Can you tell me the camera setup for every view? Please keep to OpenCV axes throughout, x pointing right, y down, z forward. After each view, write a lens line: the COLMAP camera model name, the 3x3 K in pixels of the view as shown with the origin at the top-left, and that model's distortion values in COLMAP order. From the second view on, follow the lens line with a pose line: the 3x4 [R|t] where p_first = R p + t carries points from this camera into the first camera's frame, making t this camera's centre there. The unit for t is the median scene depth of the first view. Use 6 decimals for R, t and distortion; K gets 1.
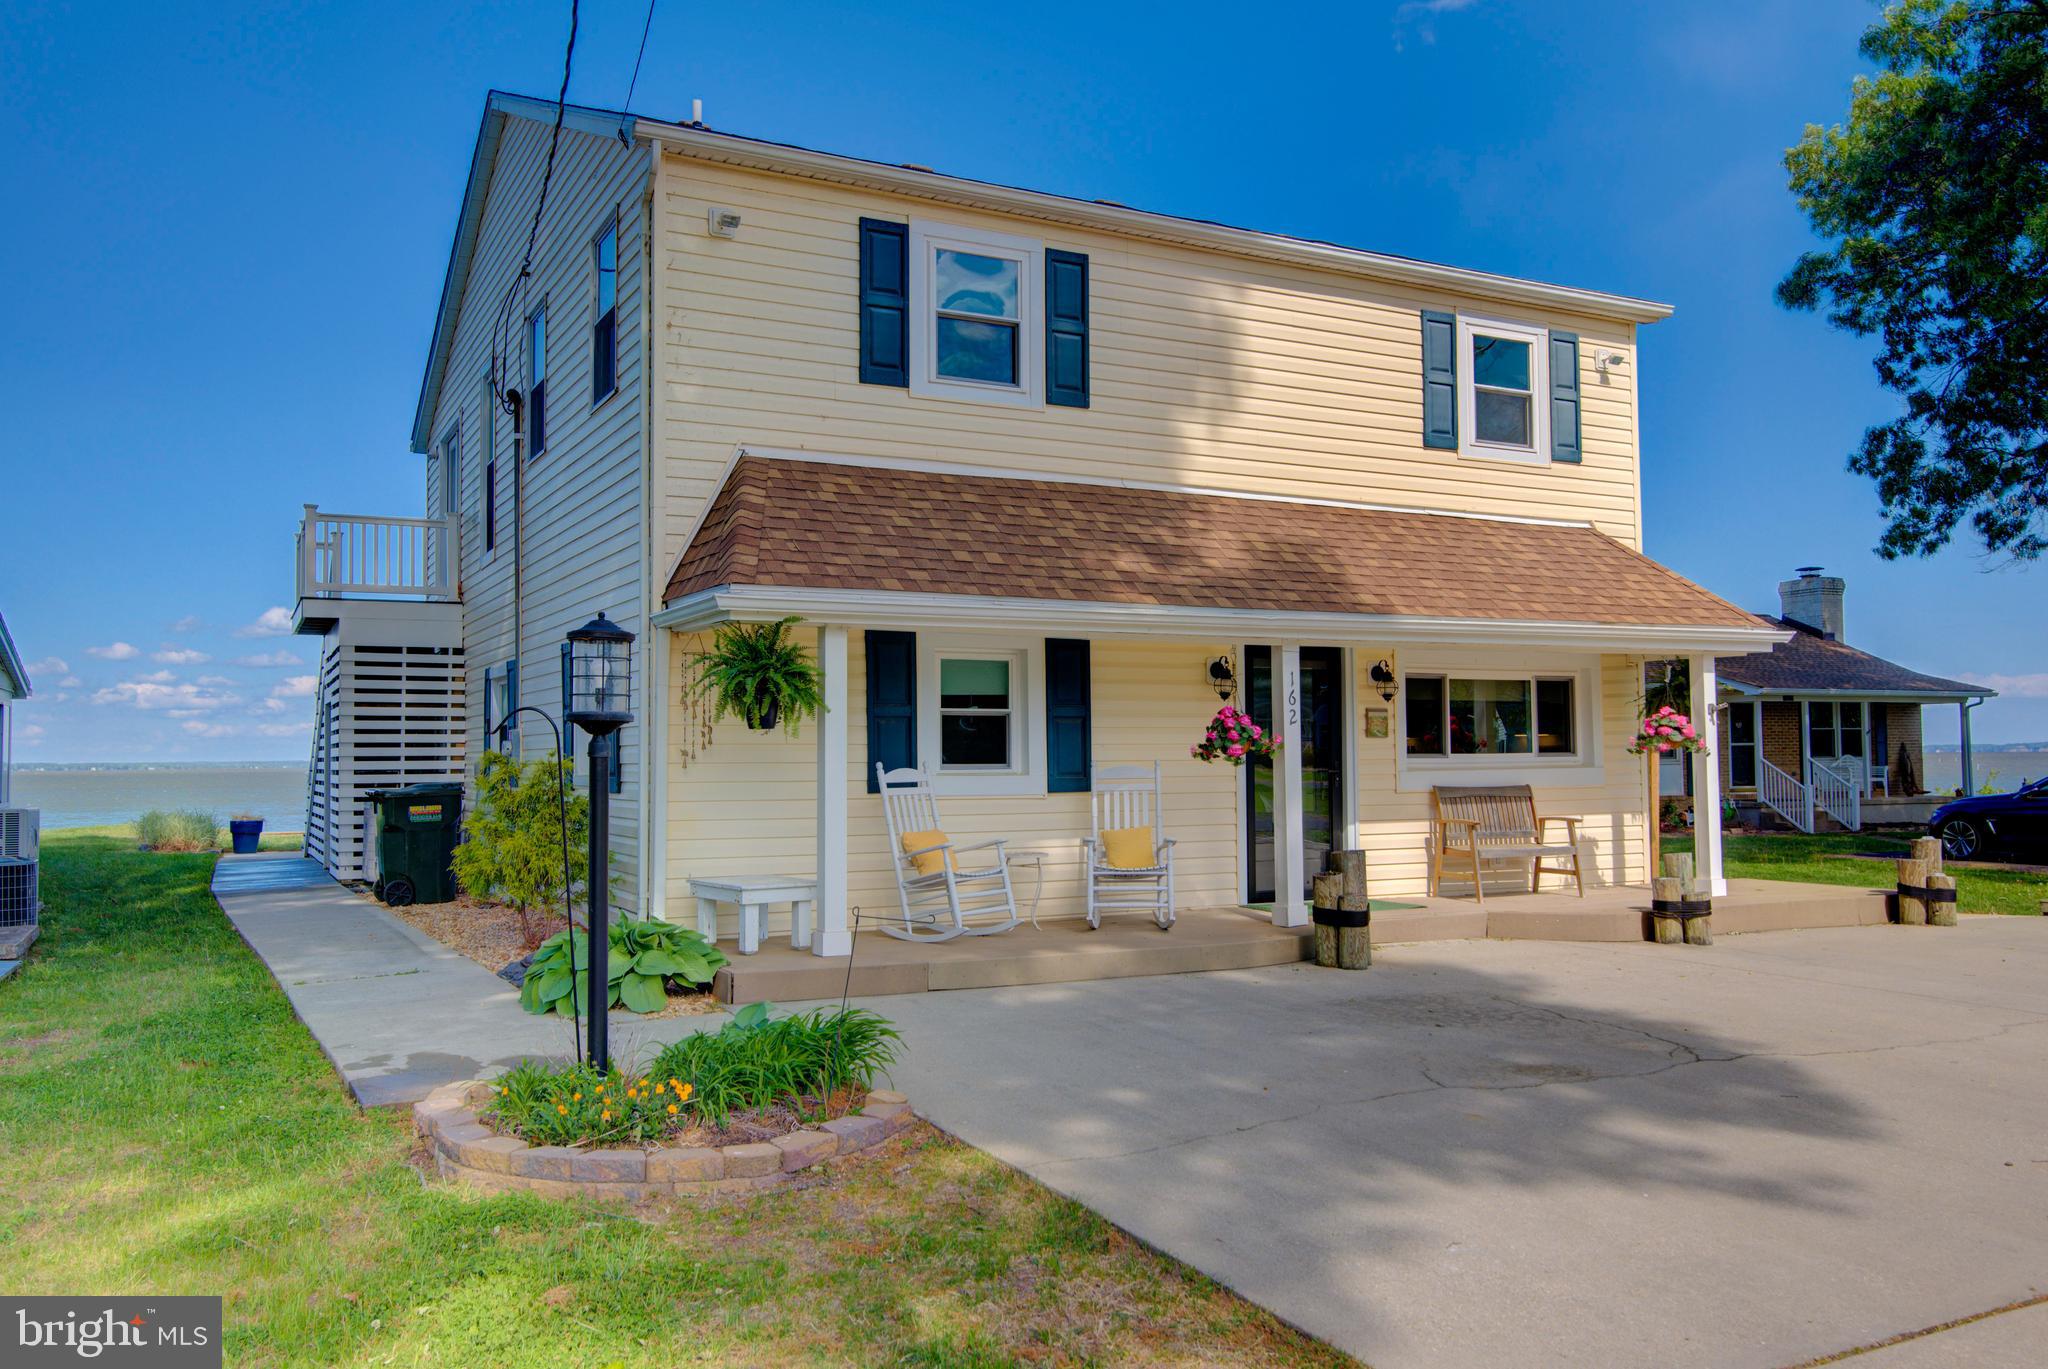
lens RADIAL K [[1549.5, 0, 1024.0], [0, 1549.5, 684.5], [0, 0, 1]] dist [0.009046, 0.002452]
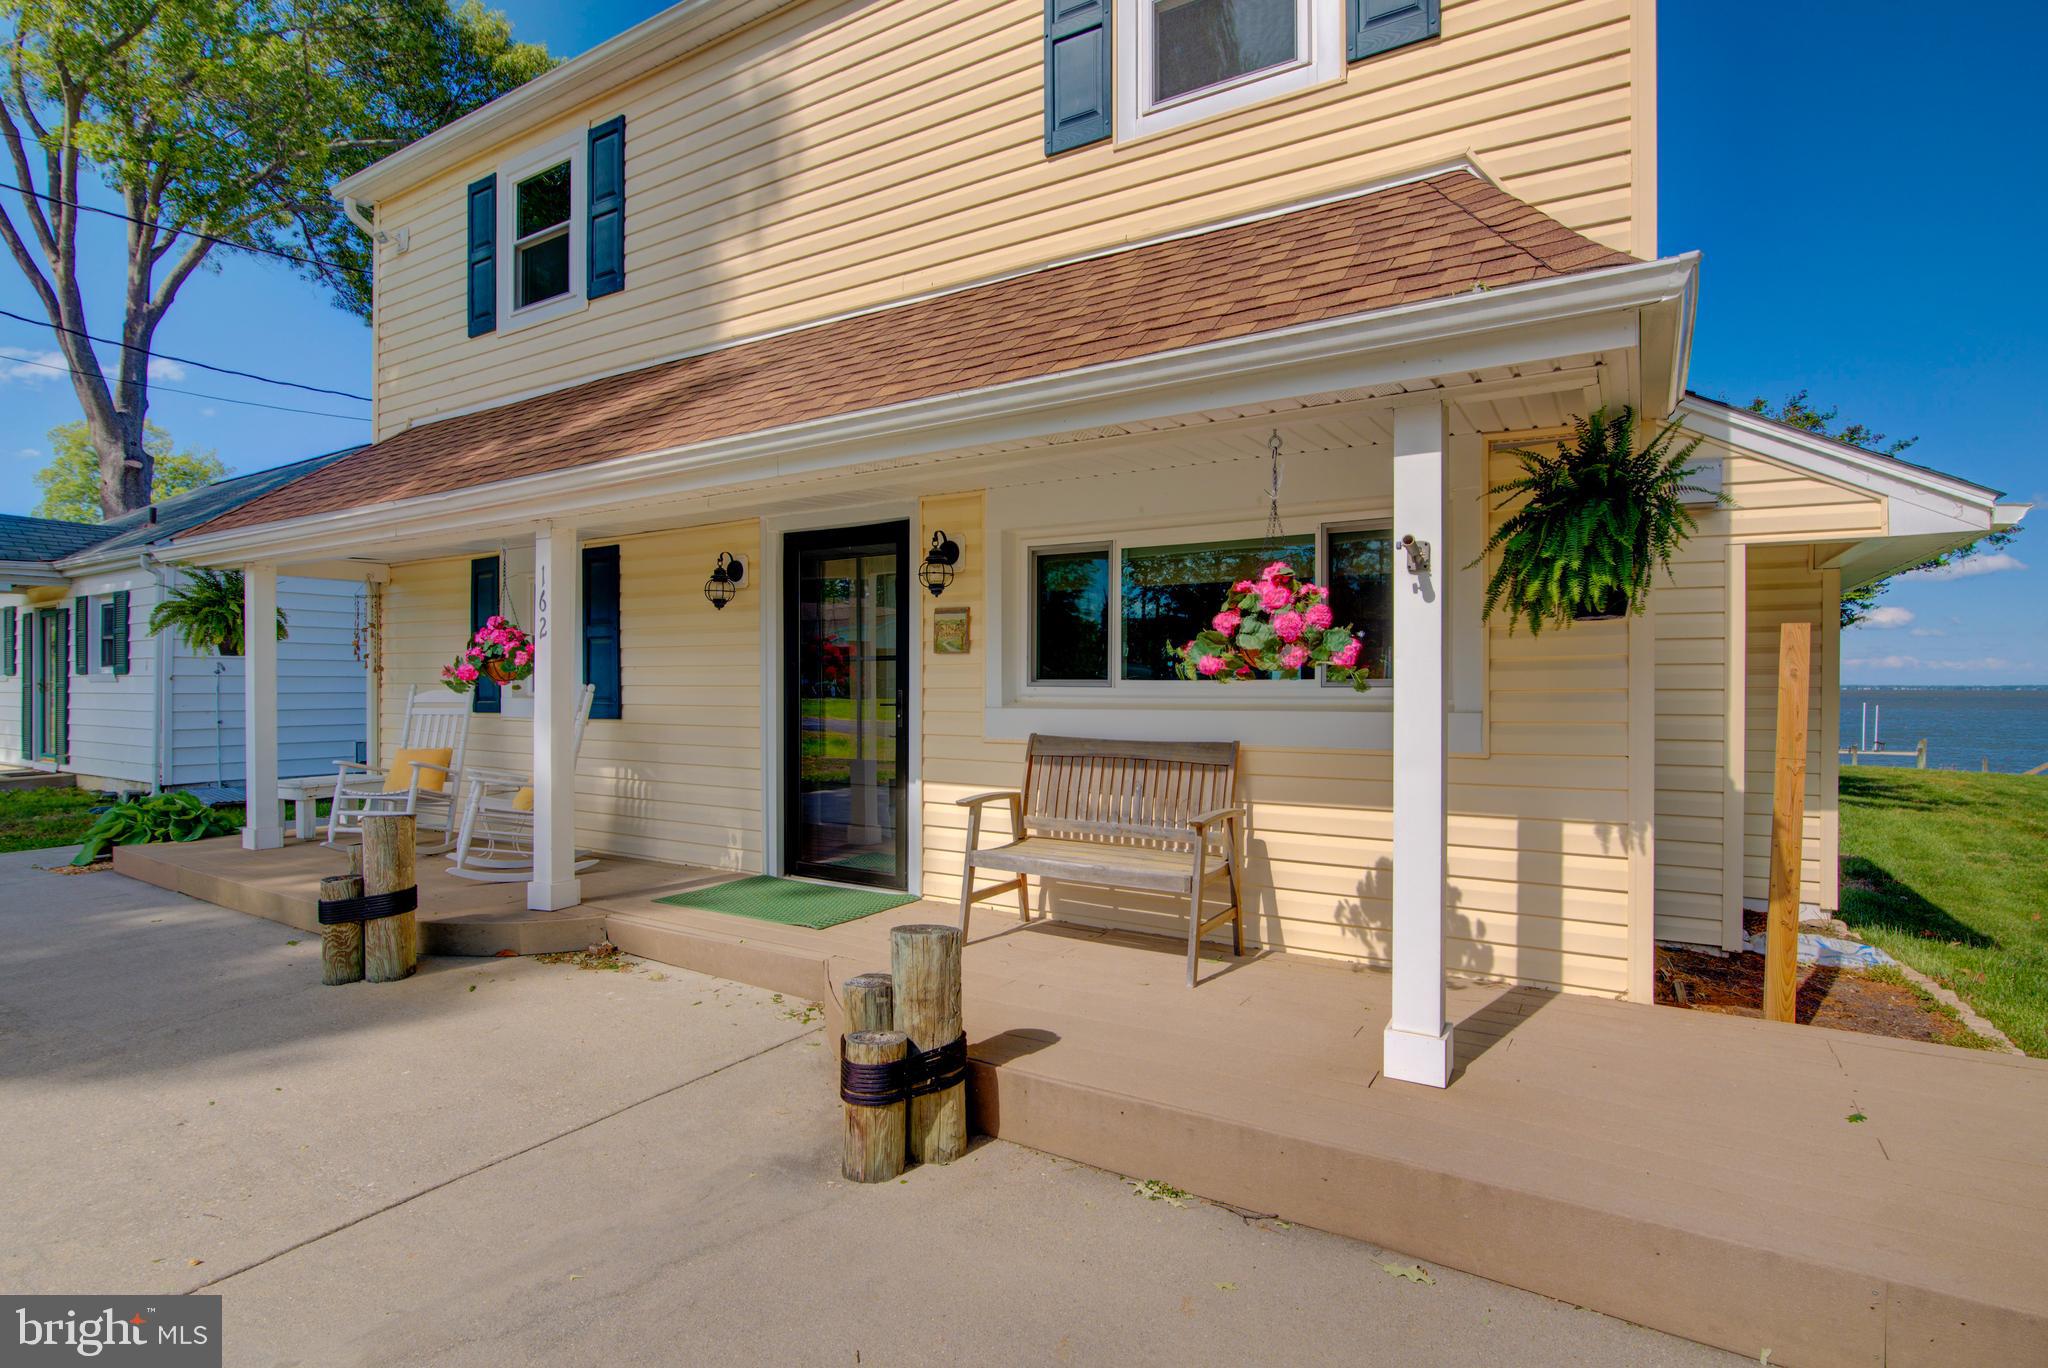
lens RADIAL K [[1013.0, 0, 1024.0], [0, 1013.0, 684.0], [0, 0, 1]] dist [-0.011941, -0.000204]
pose [[0.518116, 0.007699, -0.855276, 0.596697], [0.033949, 0.998986, 0.029558, 0.035122], [0.854637, -0.044350, 0.517329, 0.804440]]
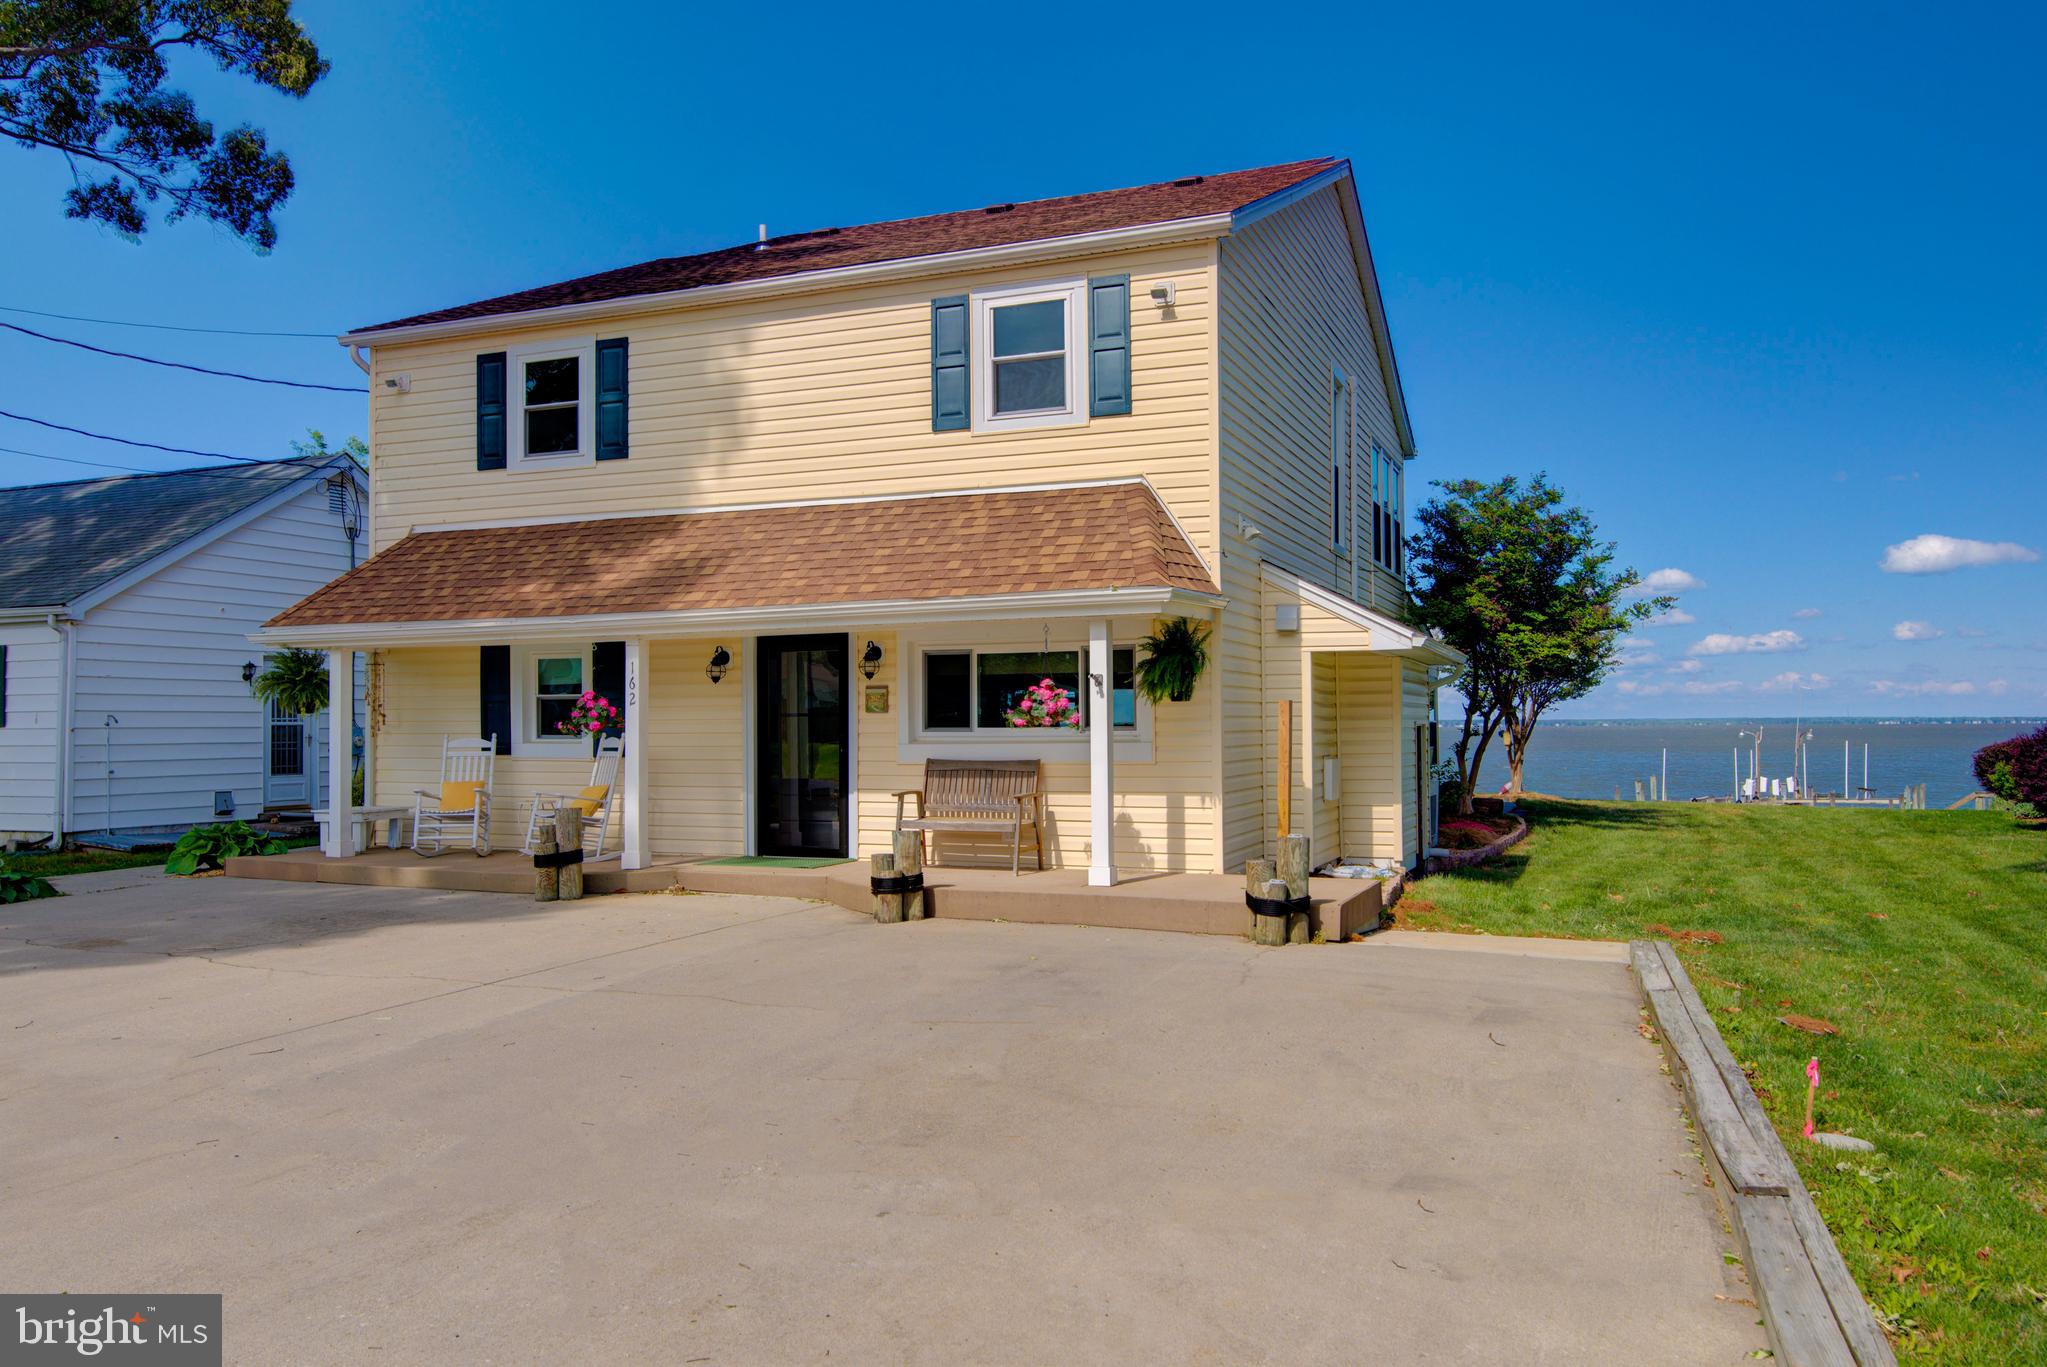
lens RADIAL K [[1548.7, 0, 1023.5], [0, 1548.7, 683.5], [0, 0, 1]] dist [0.009046, 0.002452]
pose [[0.639539, -0.016867, -0.768573, 1.116389], [0.037747, 0.999242, 0.009481, 0.007450], [0.767831, -0.035074, 0.639691, 0.386730]]
